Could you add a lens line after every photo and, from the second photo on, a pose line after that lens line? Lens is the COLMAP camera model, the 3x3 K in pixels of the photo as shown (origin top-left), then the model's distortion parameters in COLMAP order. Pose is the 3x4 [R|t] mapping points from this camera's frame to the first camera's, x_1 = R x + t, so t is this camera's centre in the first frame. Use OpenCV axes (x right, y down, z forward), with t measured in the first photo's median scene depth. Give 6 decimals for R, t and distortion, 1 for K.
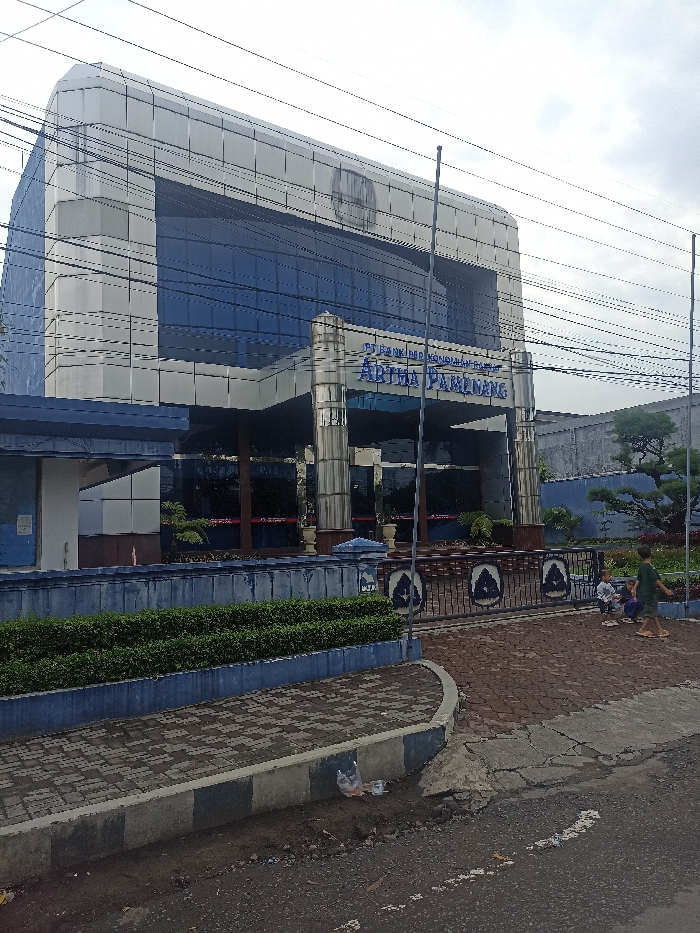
lens RADIAL K [[700.7, 0, 352.1], [0, 700.7, 464.2], [0, 0, 1]] dist [0.039991, -0.008538]
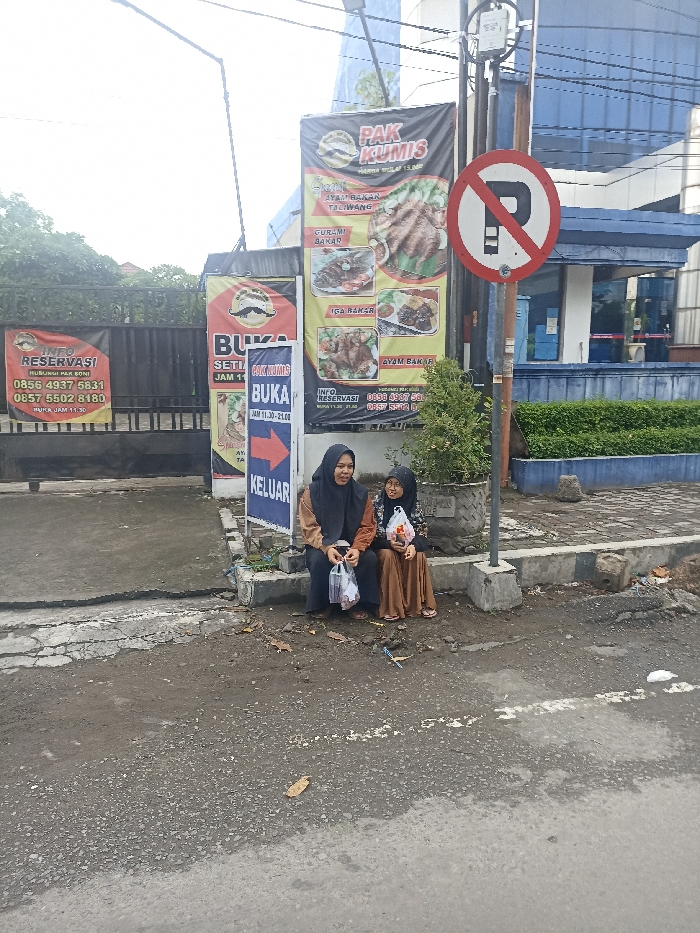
lens RADIAL K [[700.7, 0, 349.7], [0, 700.7, 467.0], [0, 0, 1]] dist [0.039991, -0.008538]
pose [[0.943576, 0.078148, -0.321802, -0.123975], [0.006159, 0.967447, 0.252997, 0.004533], [0.331098, -0.240704, 0.912379, -0.080608]]
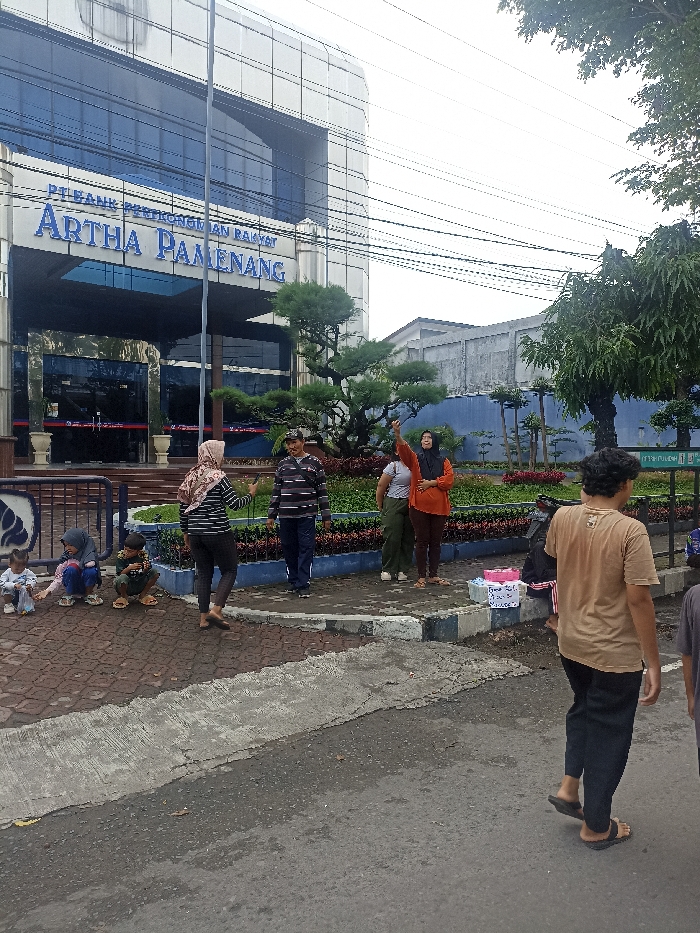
lens RADIAL K [[700.7, 0, 346.9], [0, 700.7, 467.4], [0, 0, 1]] dist [0.039991, -0.008538]
pose [[0.997835, 0.042716, 0.049999, 0.301520], [-0.048711, 0.990885, 0.125595, 0.011715], [-0.044178, -0.127758, 0.990821, 0.215692]]
